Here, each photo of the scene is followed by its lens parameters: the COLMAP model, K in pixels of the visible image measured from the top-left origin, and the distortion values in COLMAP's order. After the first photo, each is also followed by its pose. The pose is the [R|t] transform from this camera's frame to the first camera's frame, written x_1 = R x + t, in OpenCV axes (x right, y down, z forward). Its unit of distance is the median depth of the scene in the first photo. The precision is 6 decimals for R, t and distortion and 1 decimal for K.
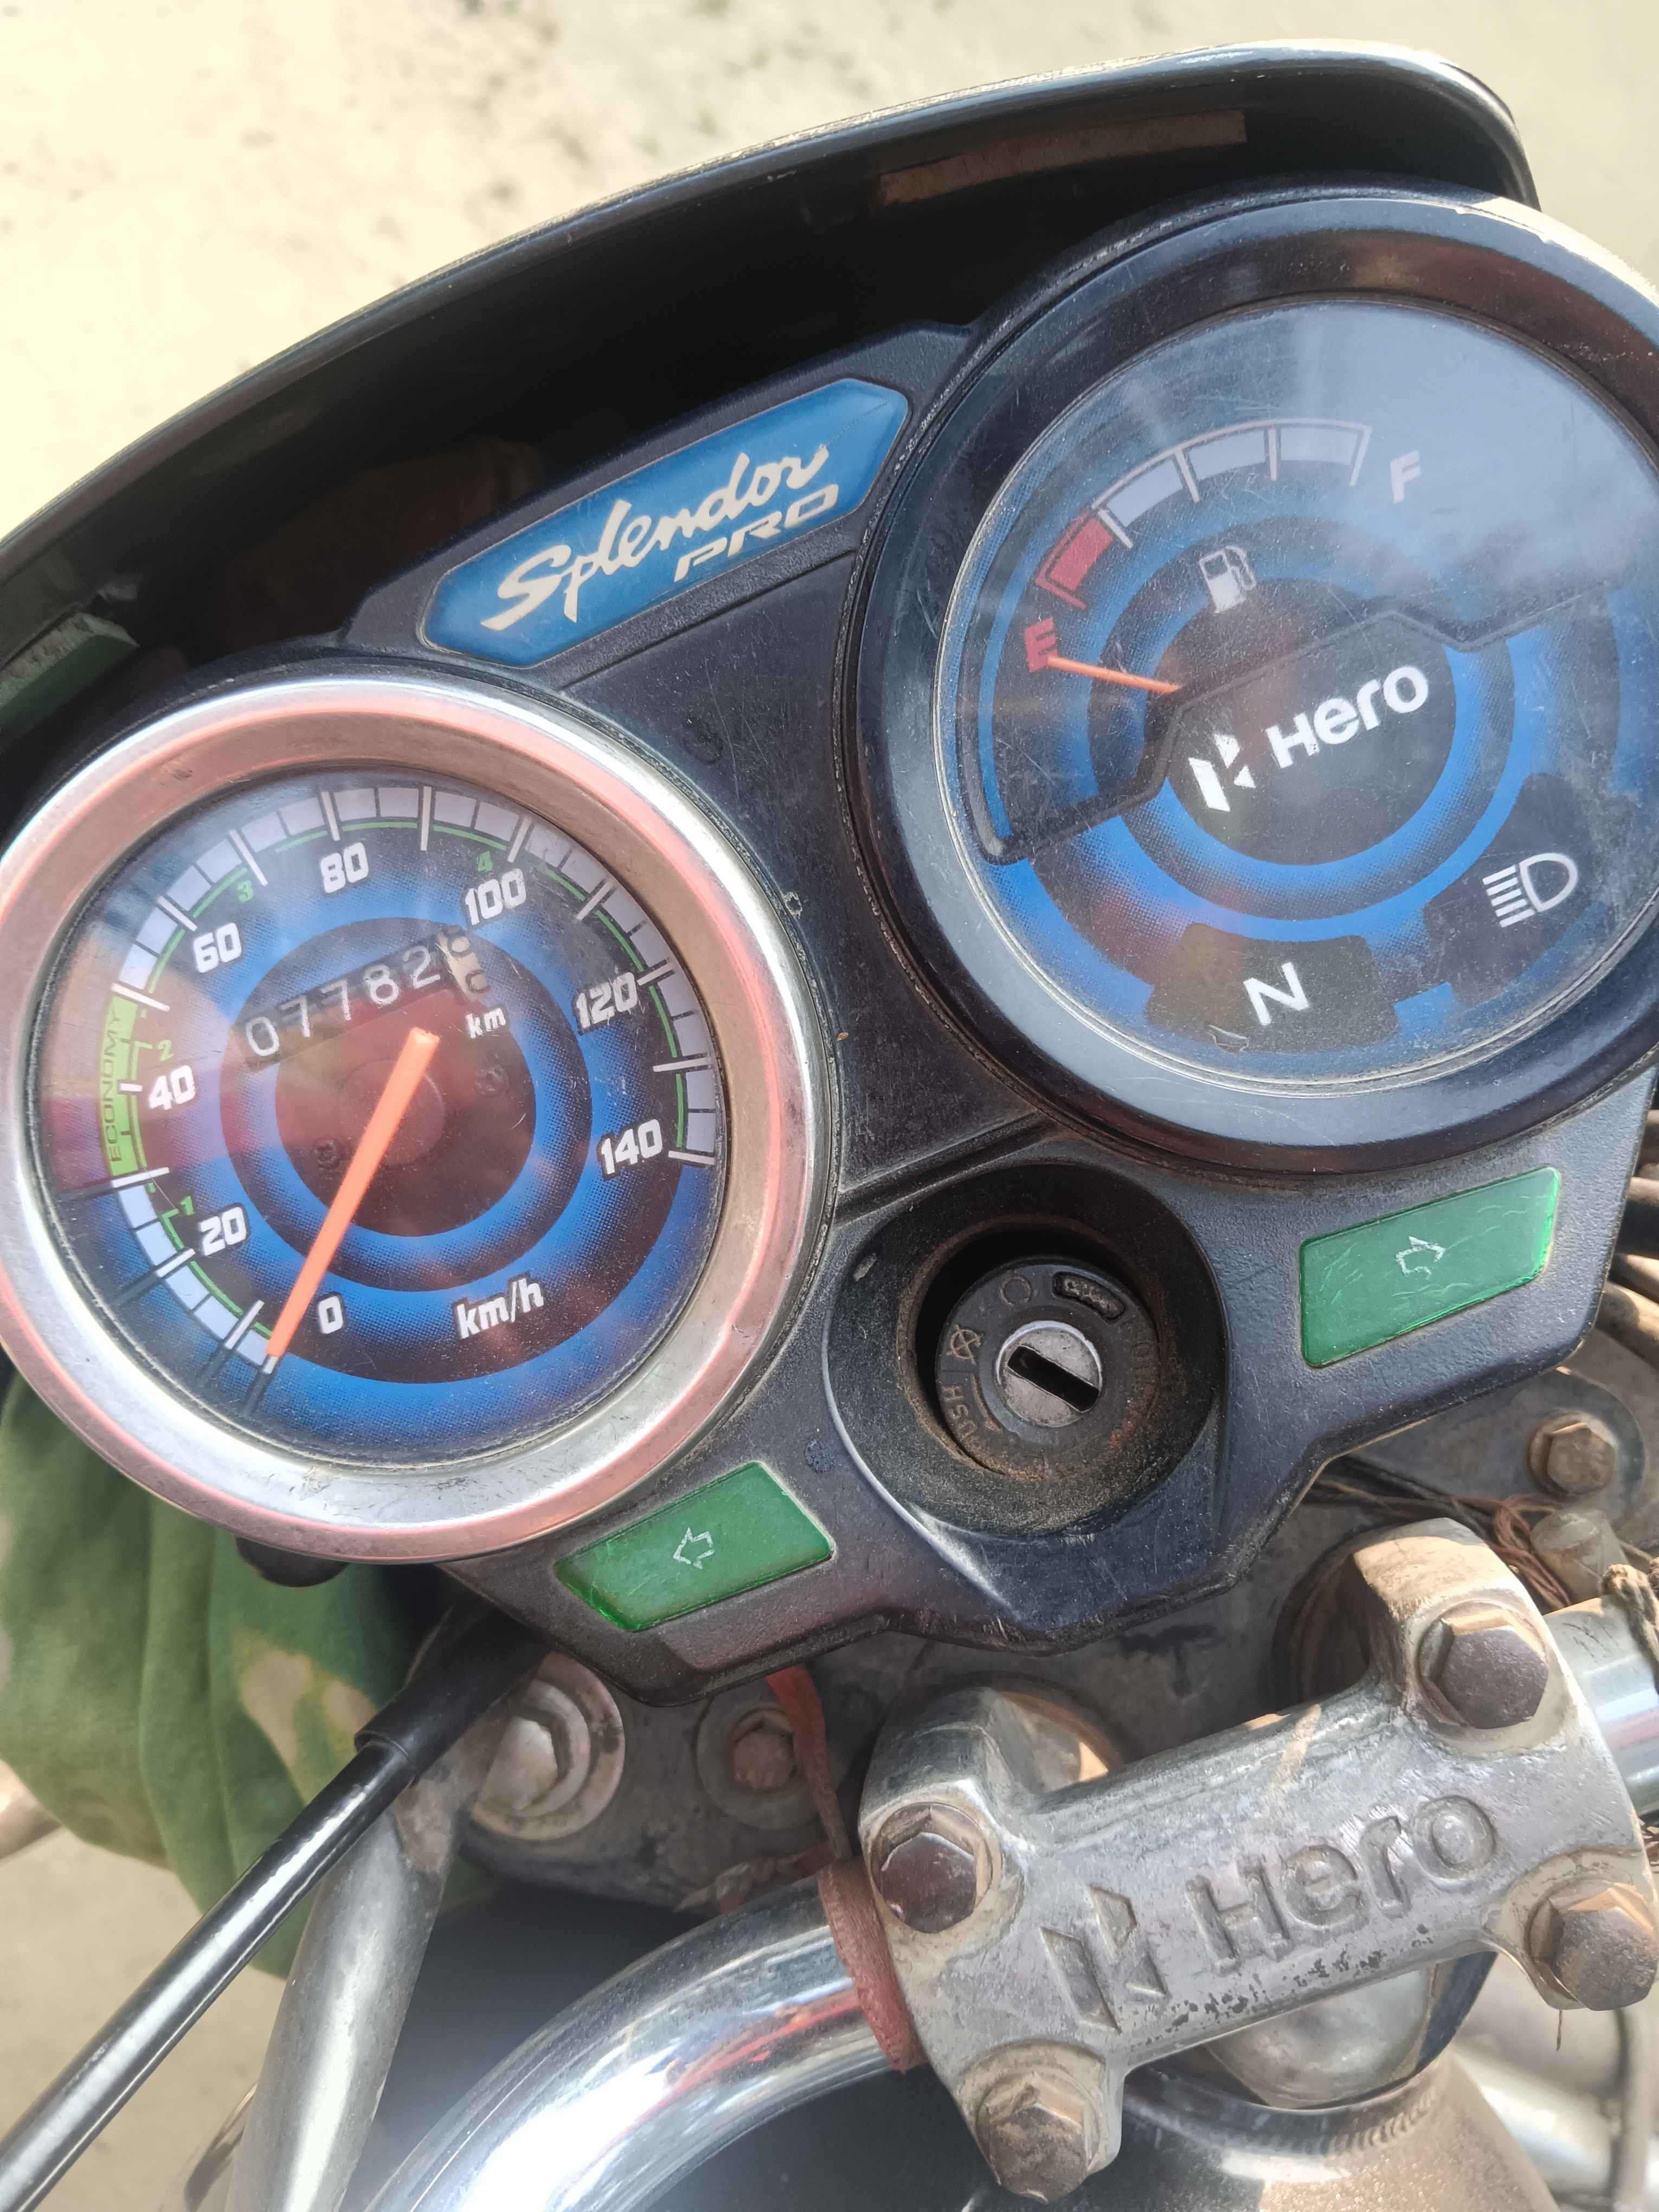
lens RADIAL K [[1738.5, 0, 838.4], [0, 1738.5, 1106.0], [0, 0, 1]] dist [0.101586, -0.245414]
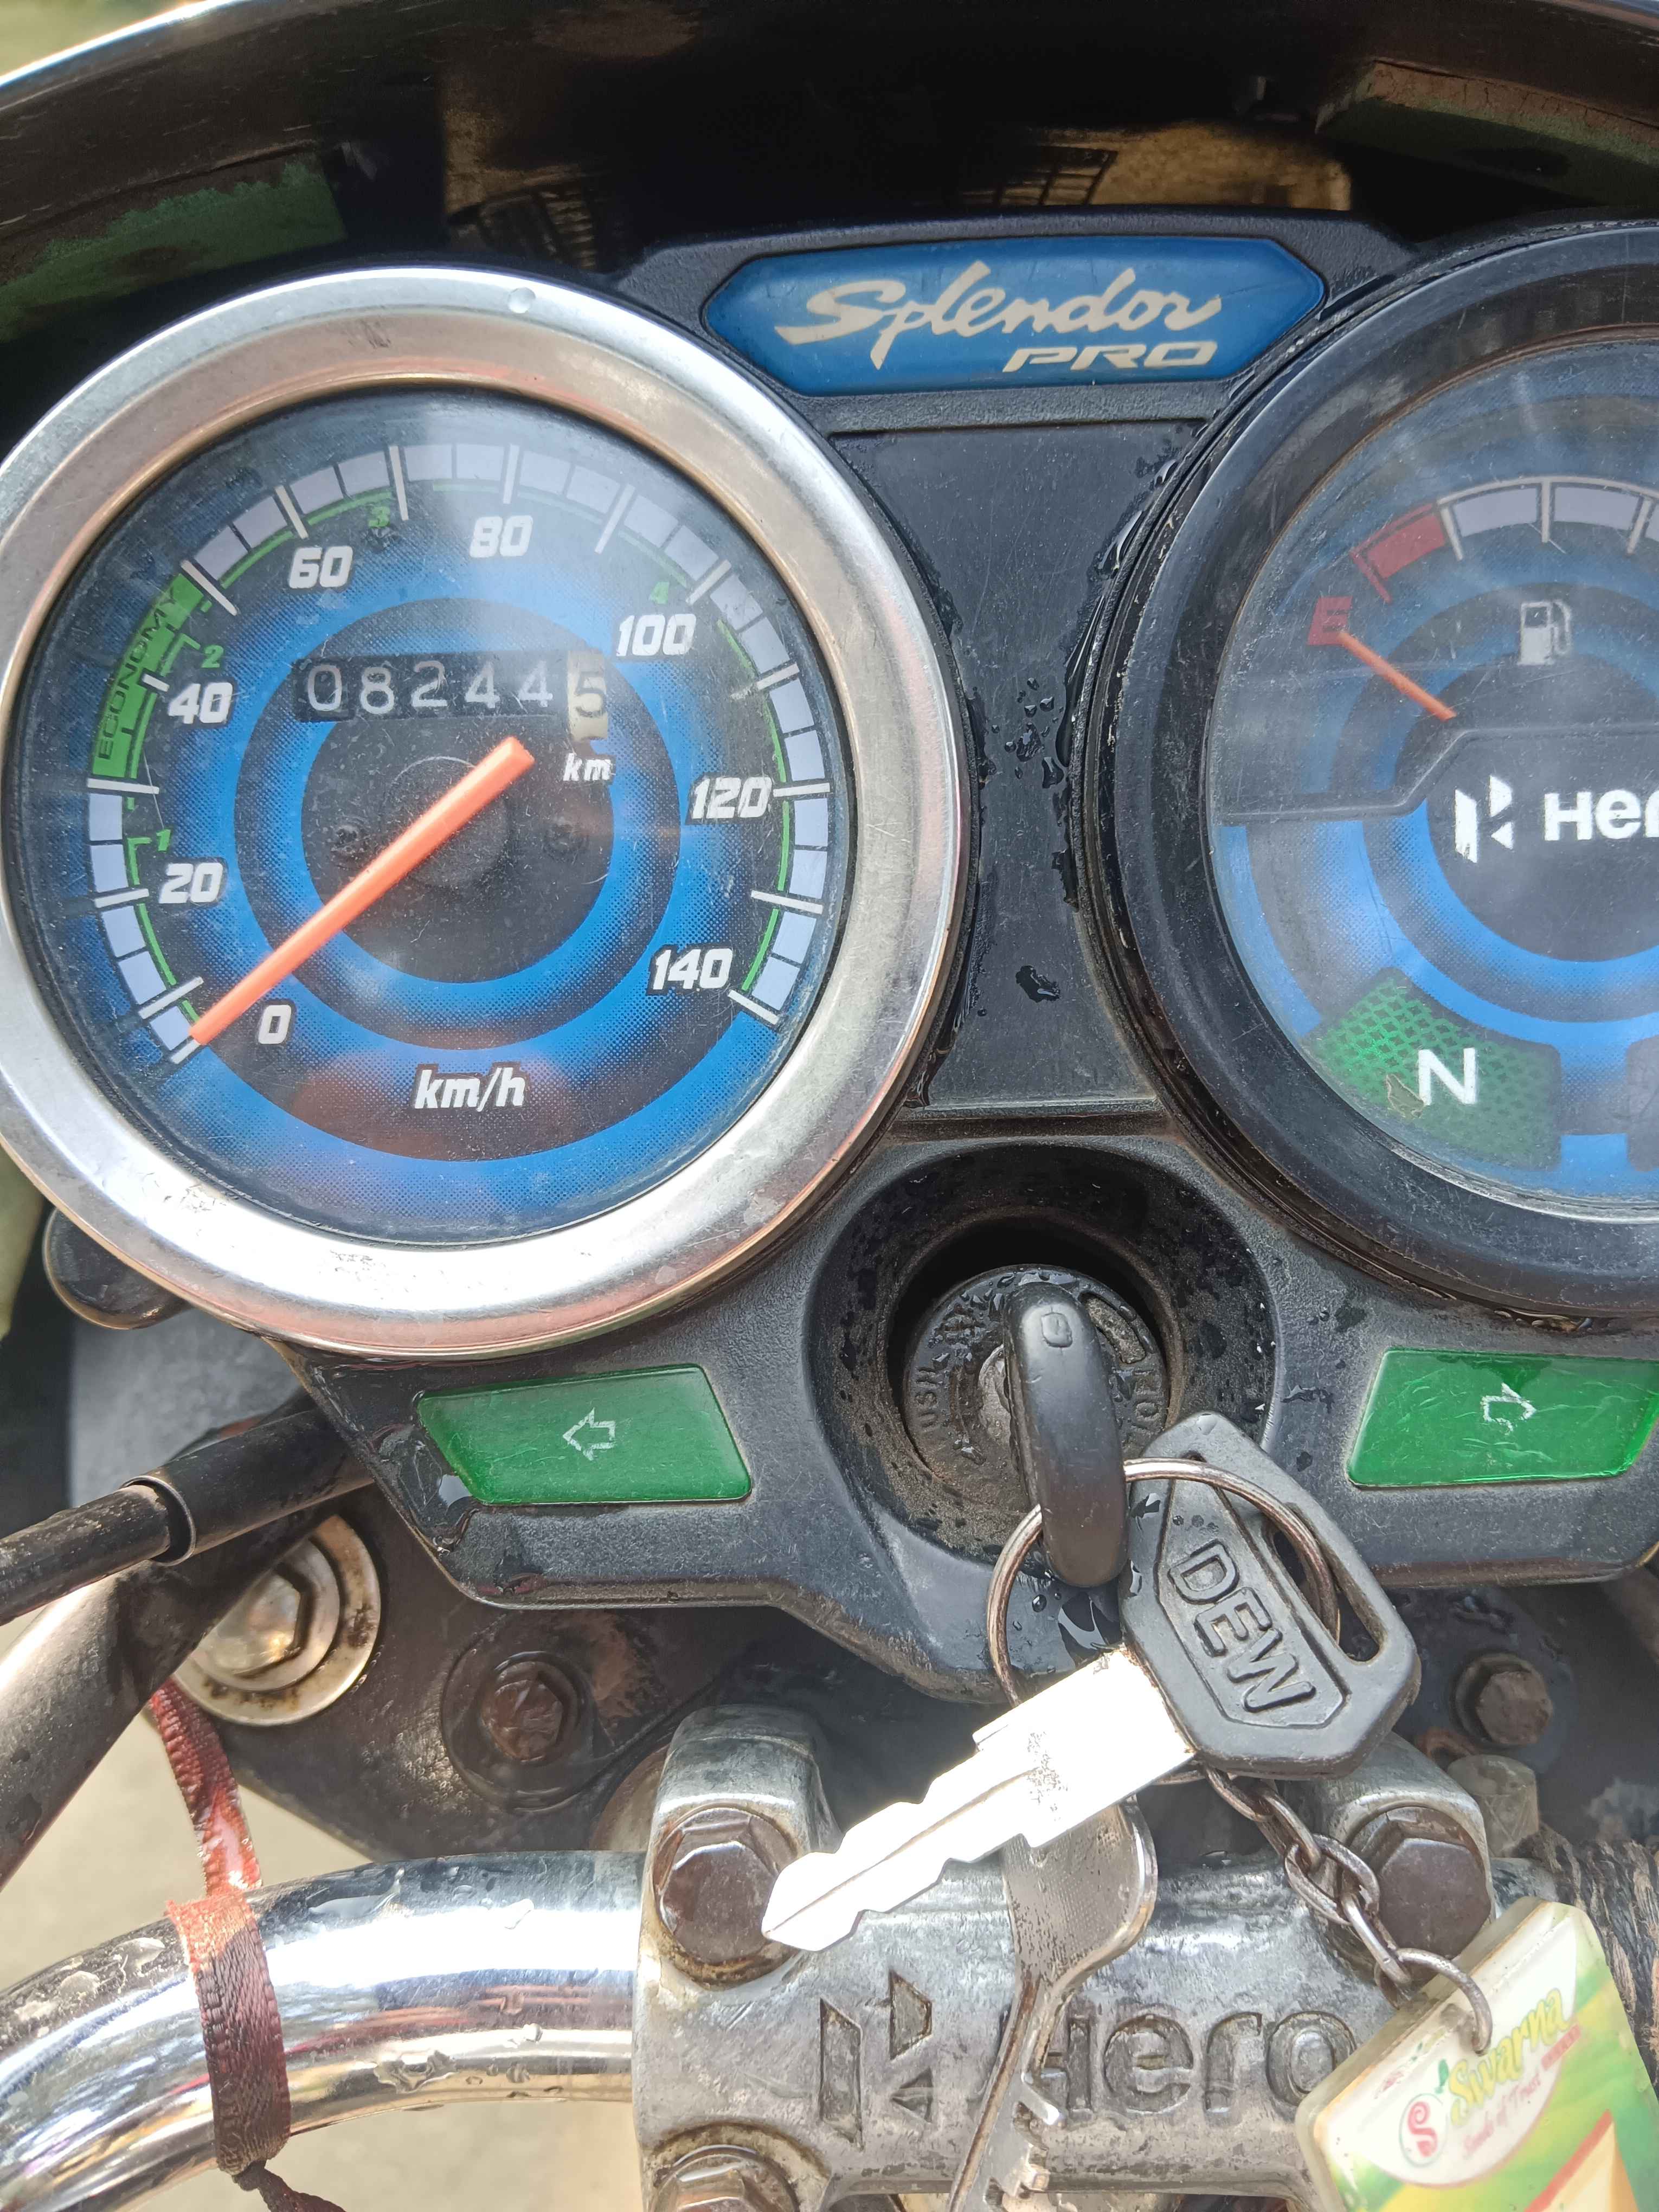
lens RADIAL K [[1776.8, 0, 817.4], [0, 1776.8, 1096.0], [0, 0, 1]] dist [0.089027, -0.235686]
pose [[0.926364, 0.368077, 0.079804, -0.109940], [-0.363271, 0.929151, -0.068644, 0.120454], [-0.099416, 0.034599, 0.994444, 0.130735]]
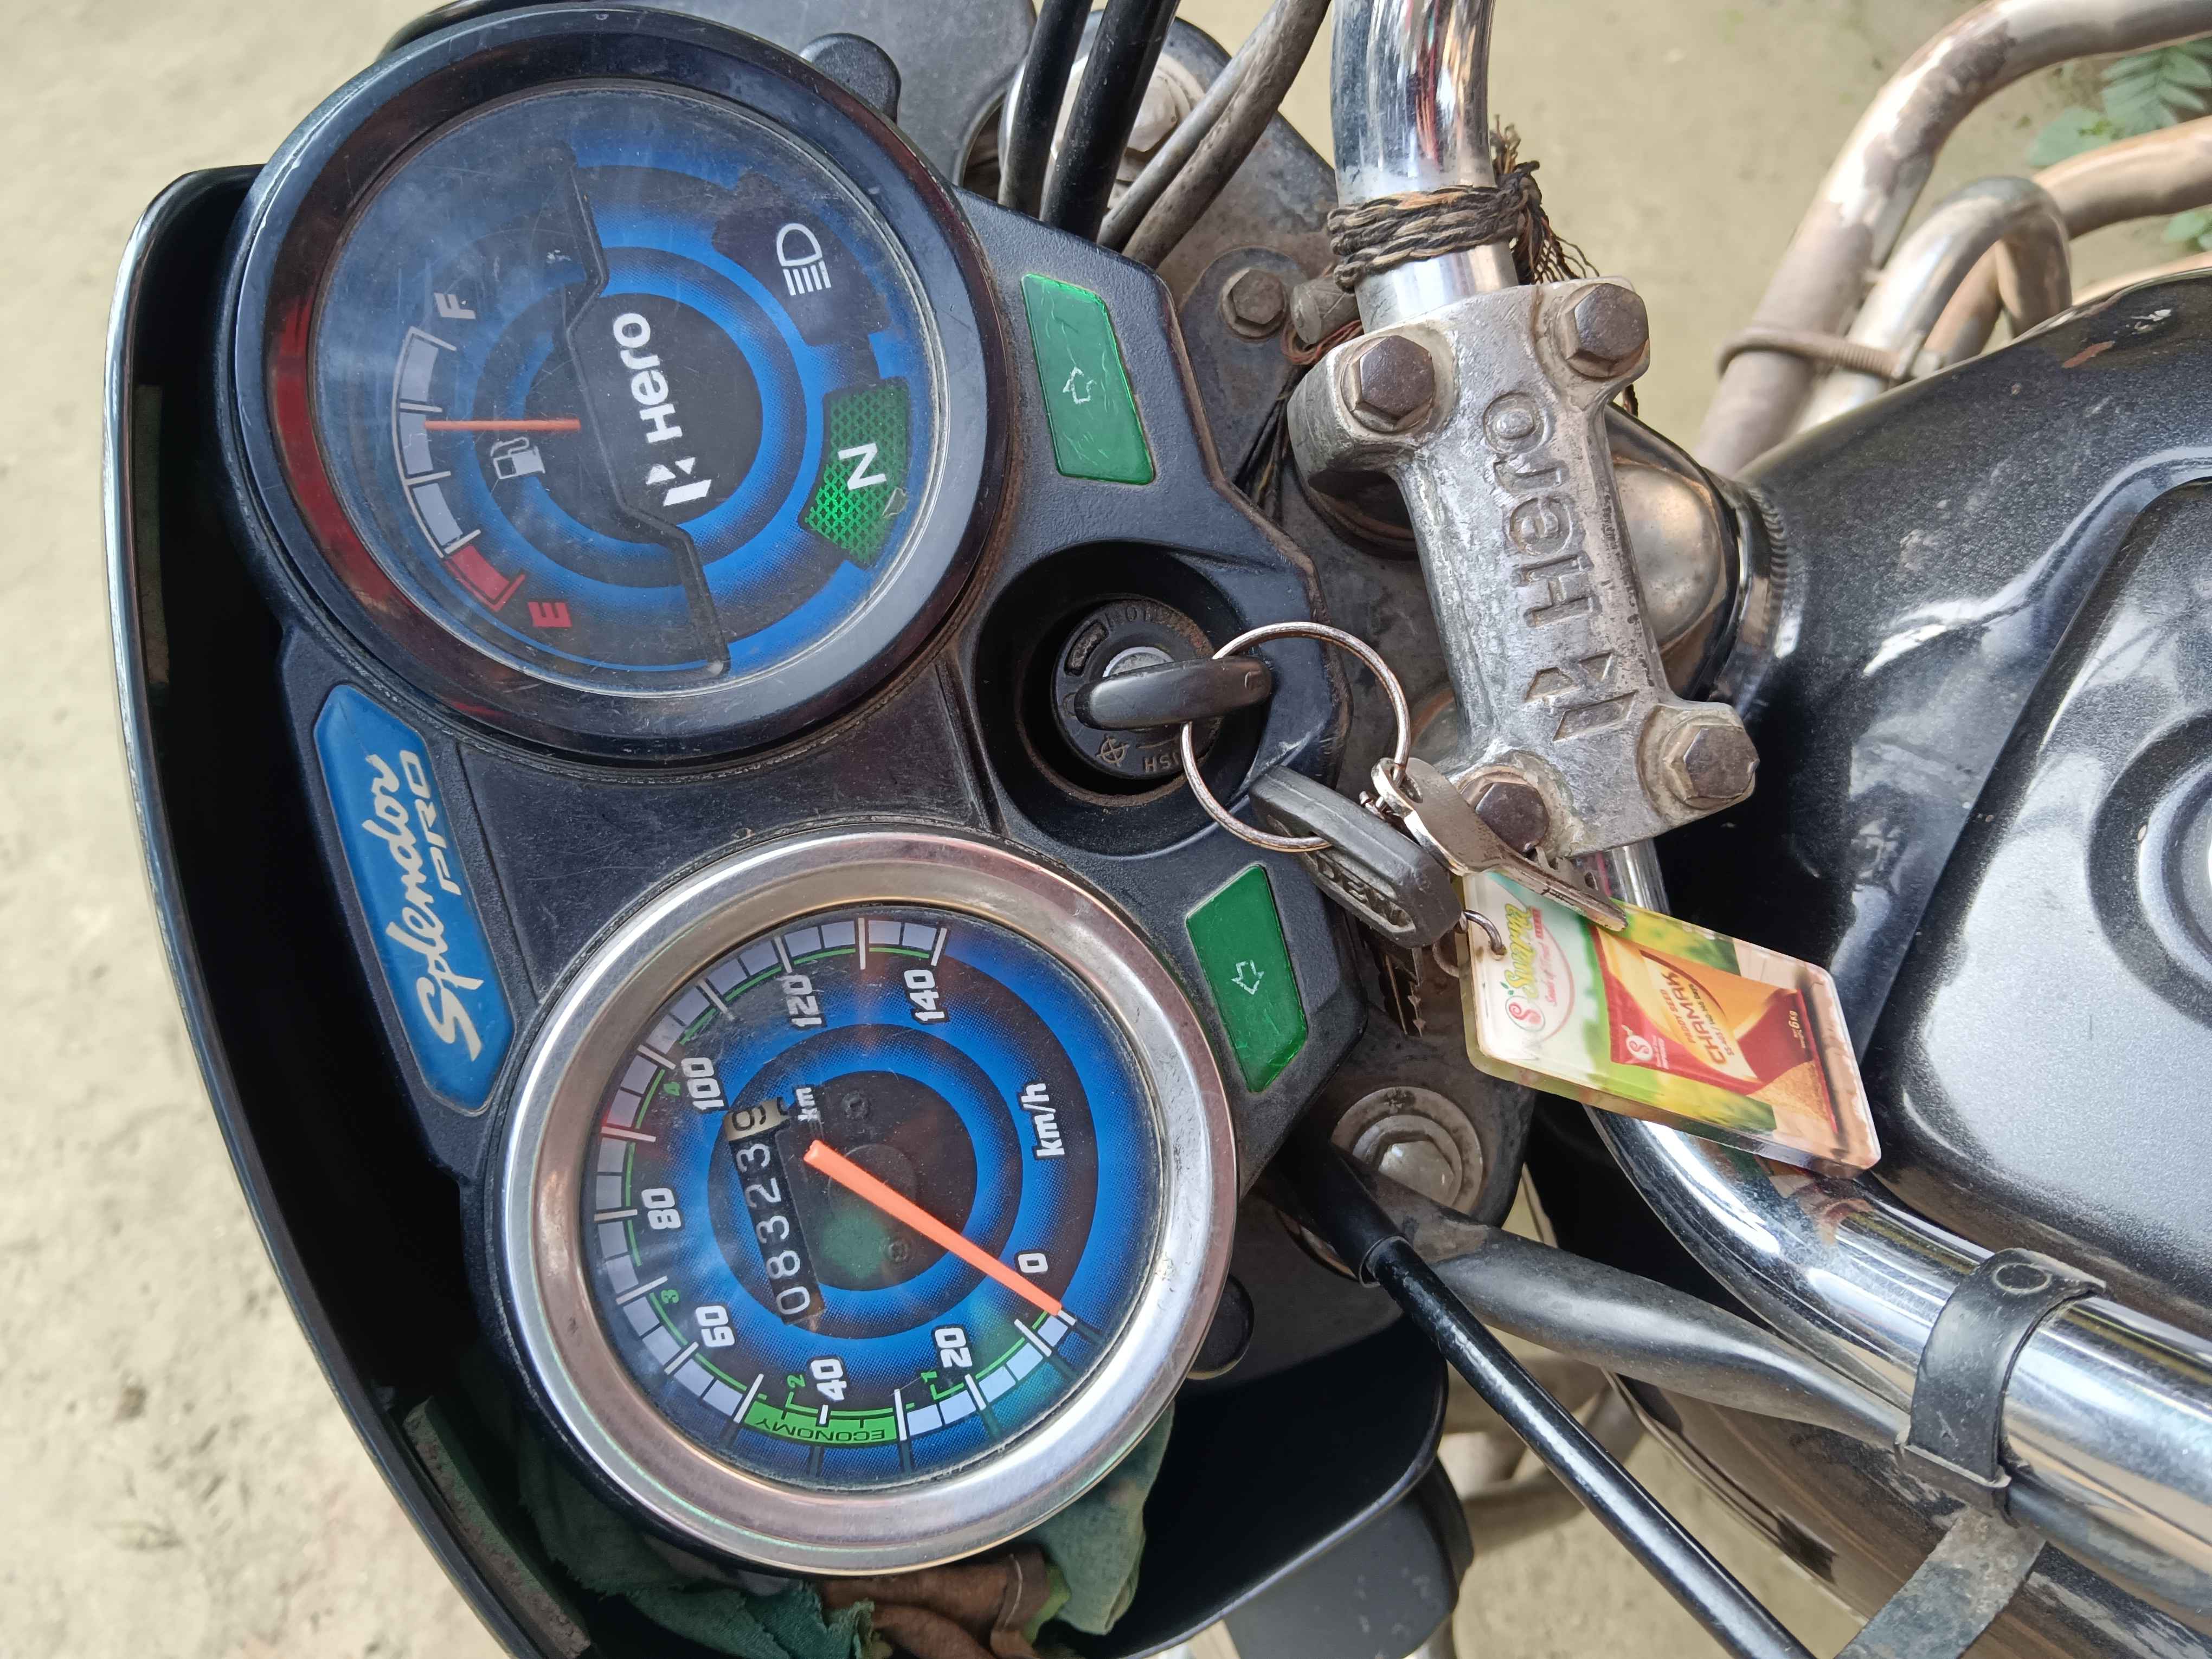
lens RADIAL K [[1765.1, 0, 1112.8], [0, 1765.1, 839.8], [0, 0, 1]] dist [0.105108, -0.275384]
pose [[0.105248, -0.988663, 0.107094, -0.131668], [0.987458, 0.116645, 0.106396, 0.009389], [-0.117681, 0.094553, 0.988540, -0.257242]]
